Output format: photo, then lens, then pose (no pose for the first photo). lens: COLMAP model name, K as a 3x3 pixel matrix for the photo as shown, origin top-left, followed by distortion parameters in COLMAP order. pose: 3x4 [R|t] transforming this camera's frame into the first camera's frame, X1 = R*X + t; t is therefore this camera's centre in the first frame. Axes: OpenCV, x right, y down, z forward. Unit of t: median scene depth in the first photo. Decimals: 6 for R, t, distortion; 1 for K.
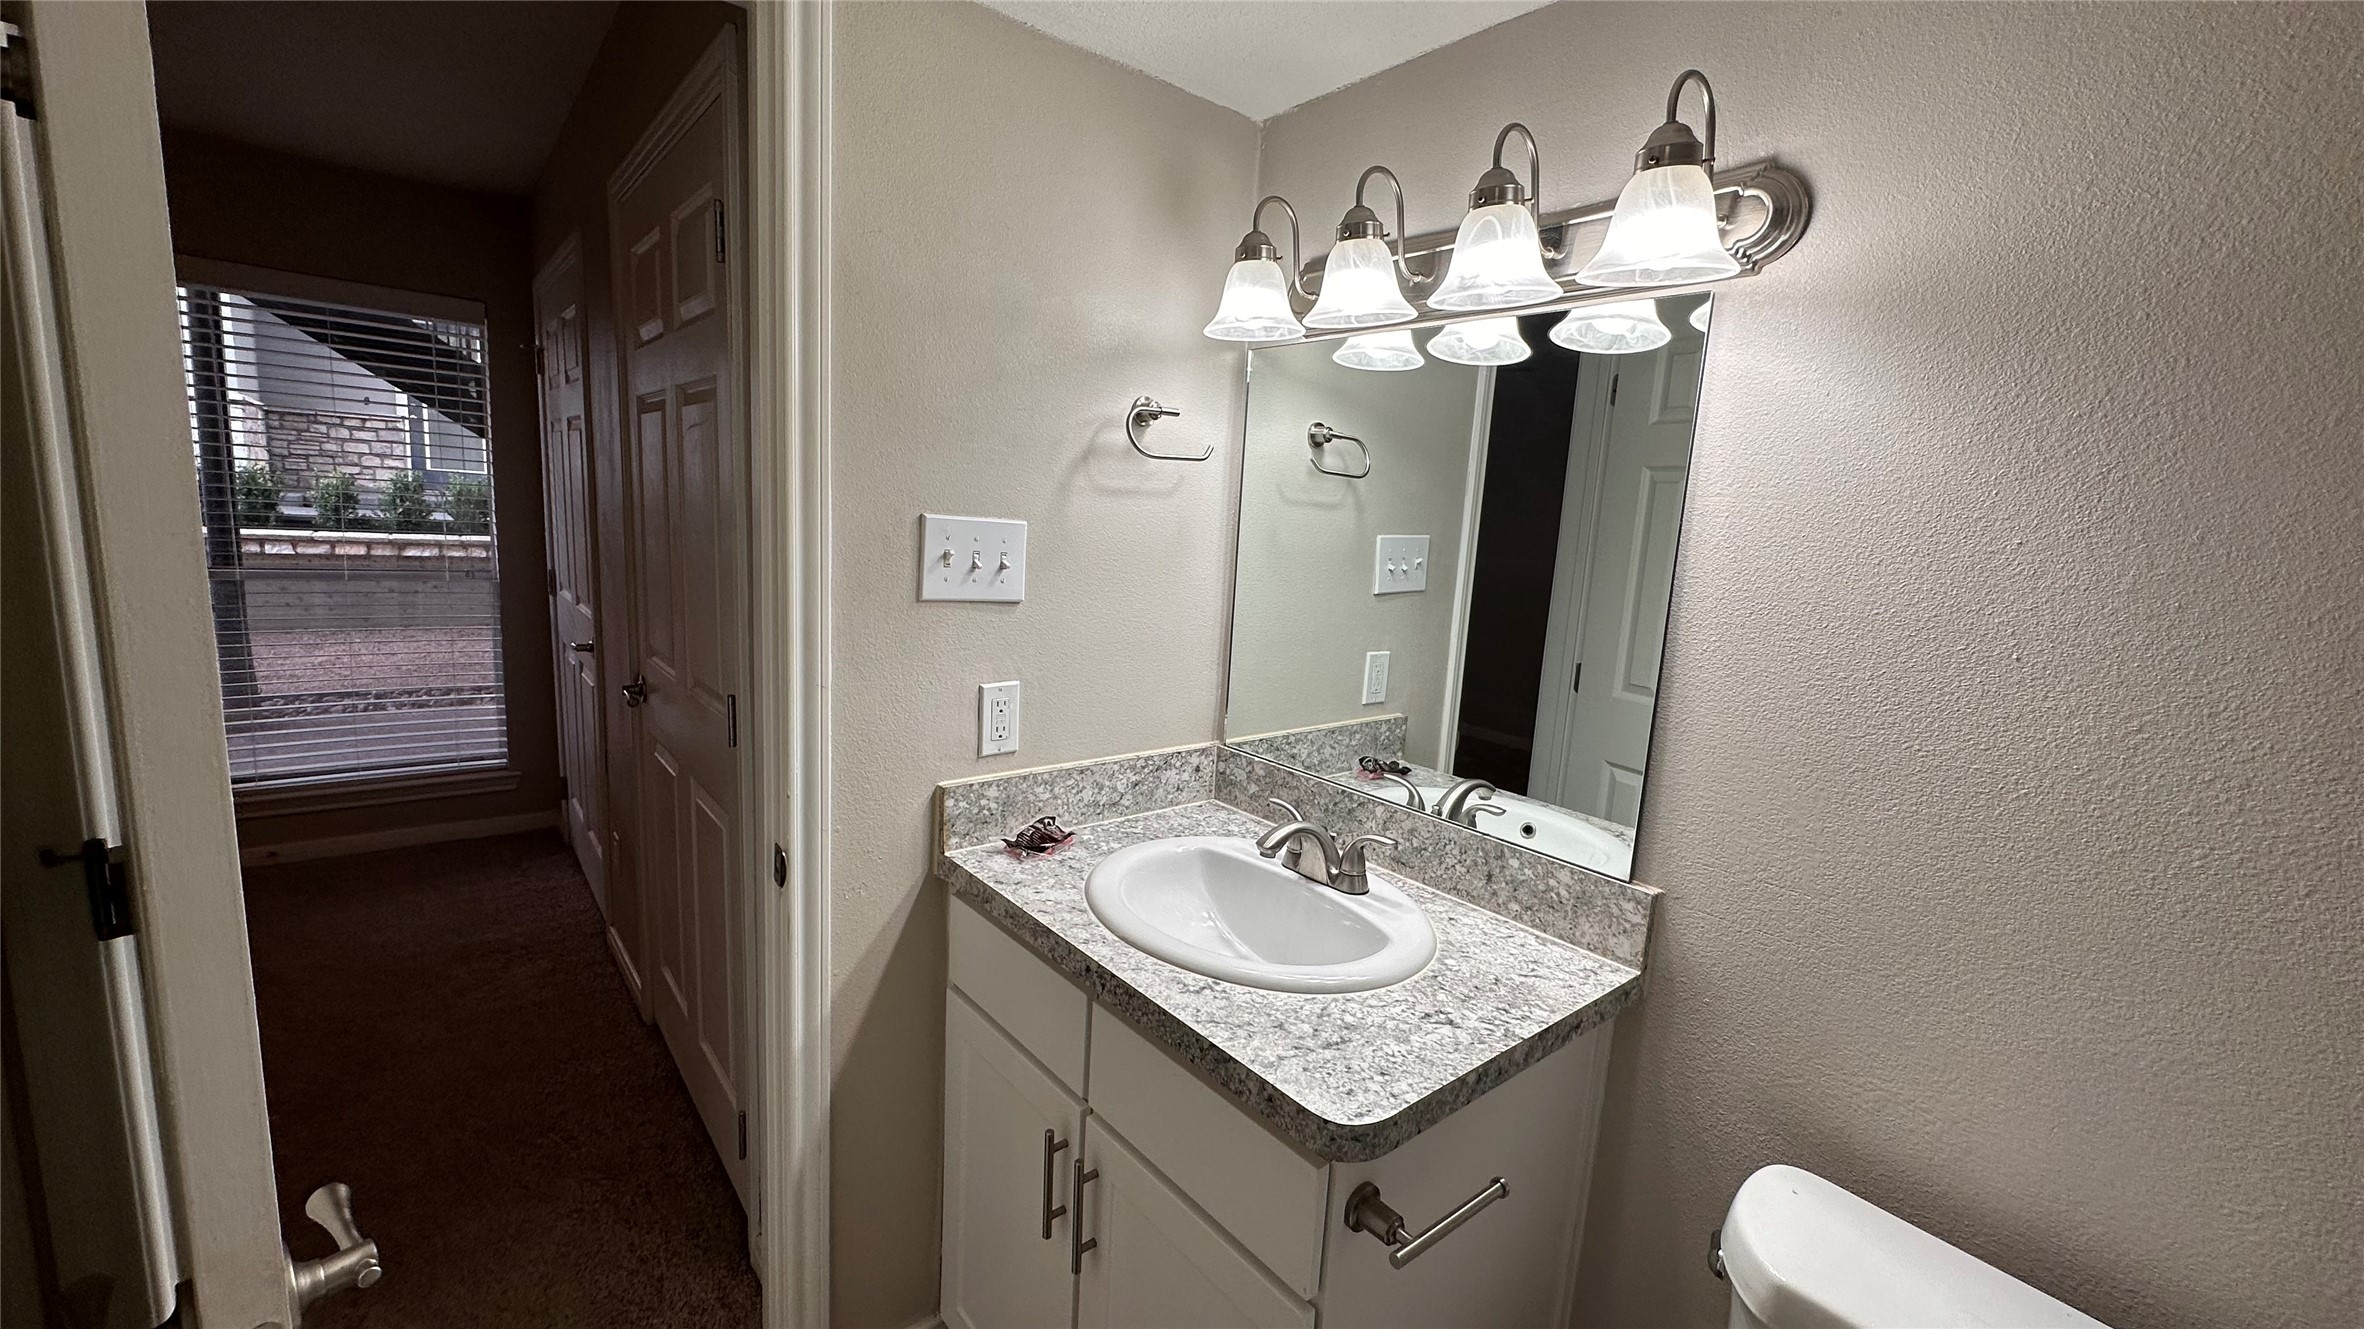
lens RADIAL K [[939.6, 0, 1182.2], [0, 939.6, 658.1], [0, 0, 1]] dist [0.000887, 0.000358]
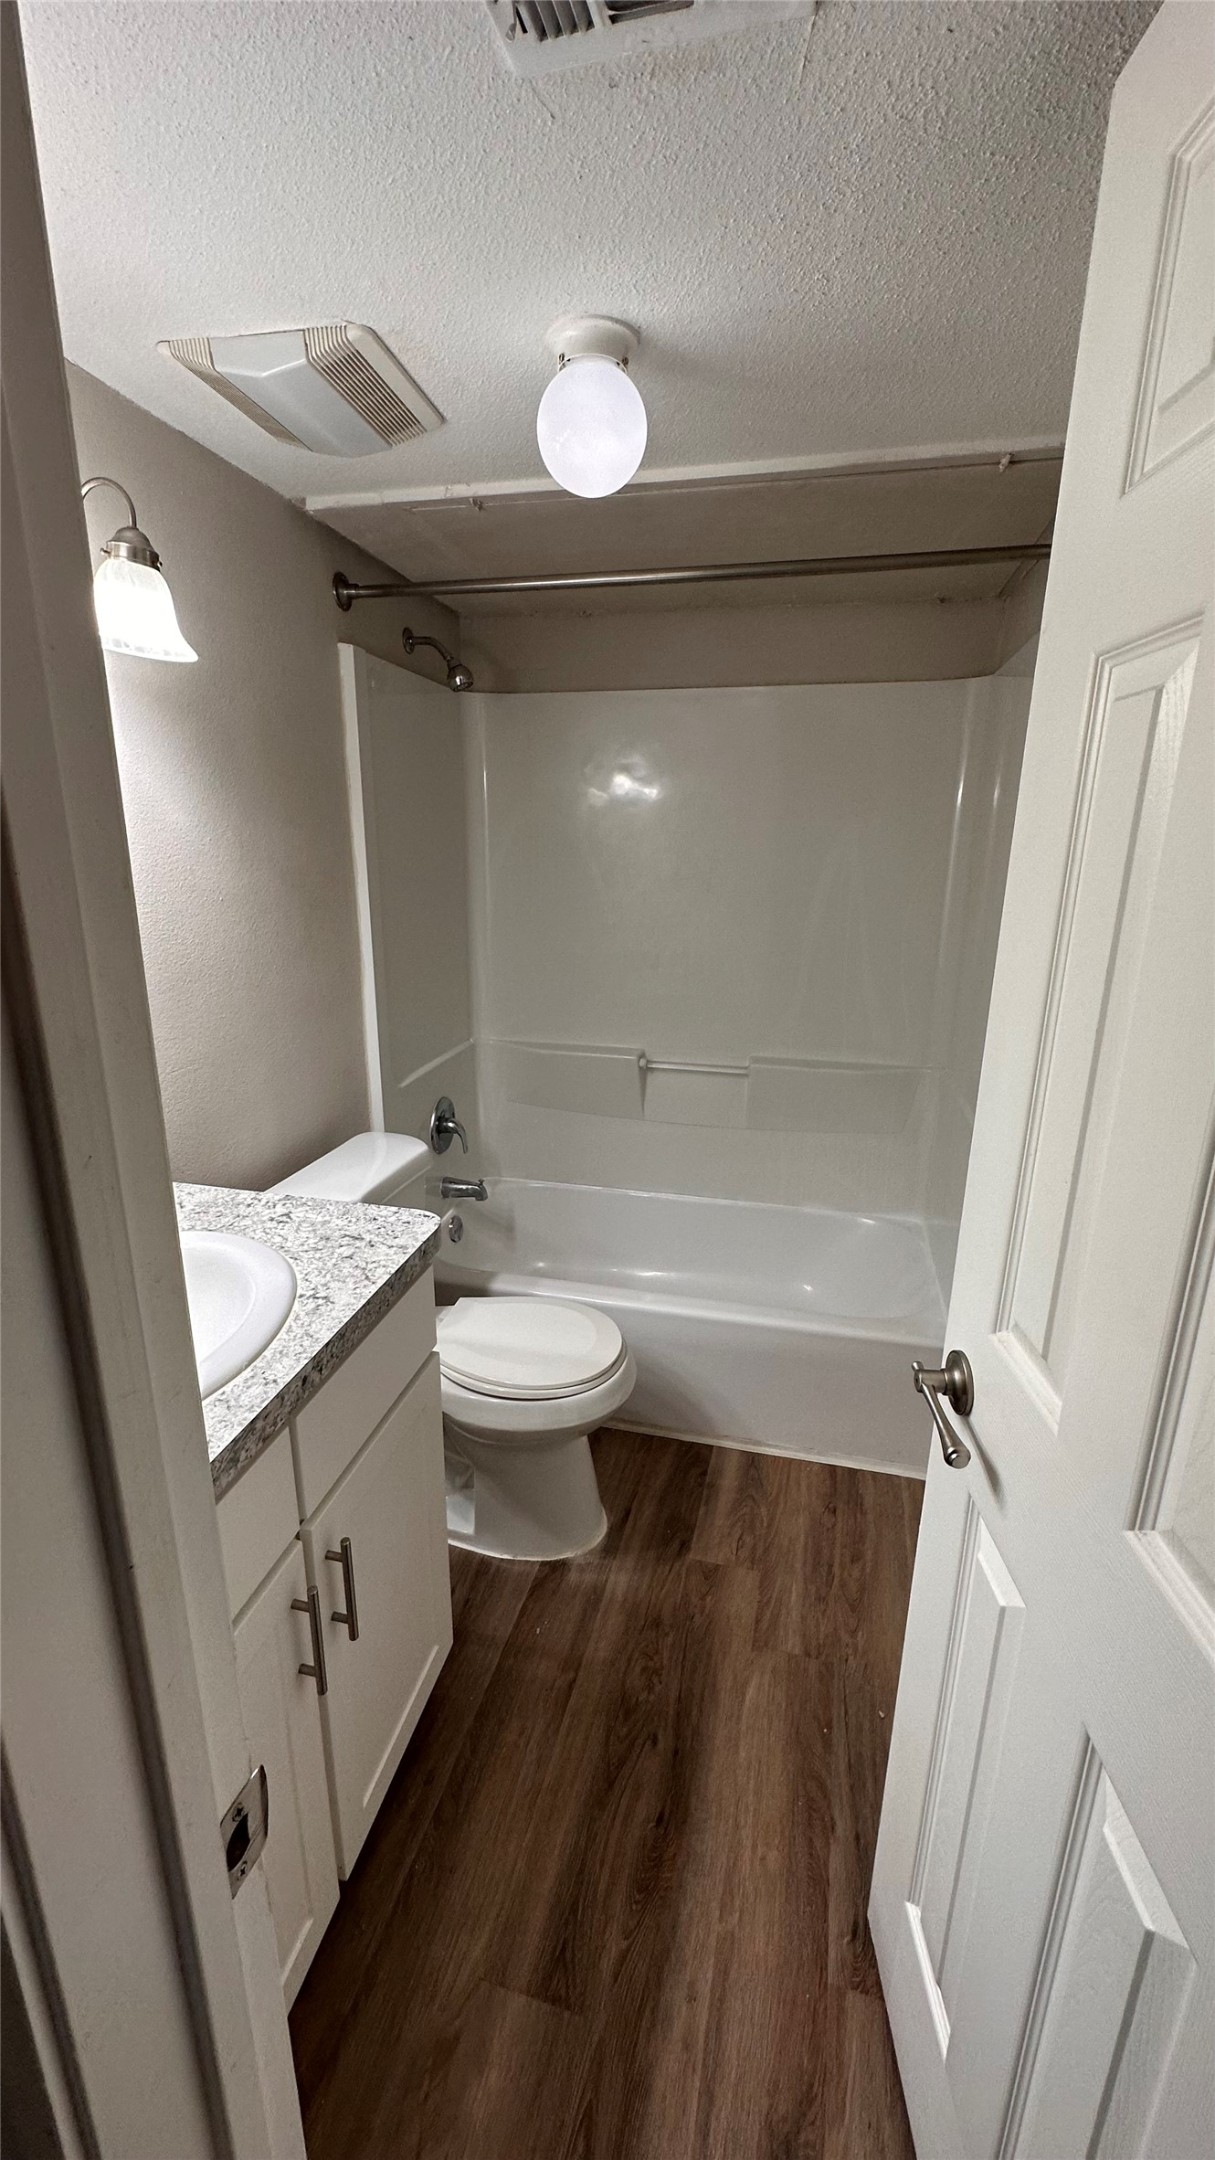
lens RADIAL K [[858.5, 0, 604.4], [0, 858.5, 1085.0], [0, 0, 1]] dist [0.000887, 0.000358]
pose [[-0.610776, -0.278053, 0.741377, -0.967620], [0.078487, 0.910442, 0.406122, -0.291390], [-0.787904, 0.306238, -0.534252, 1.341931]]
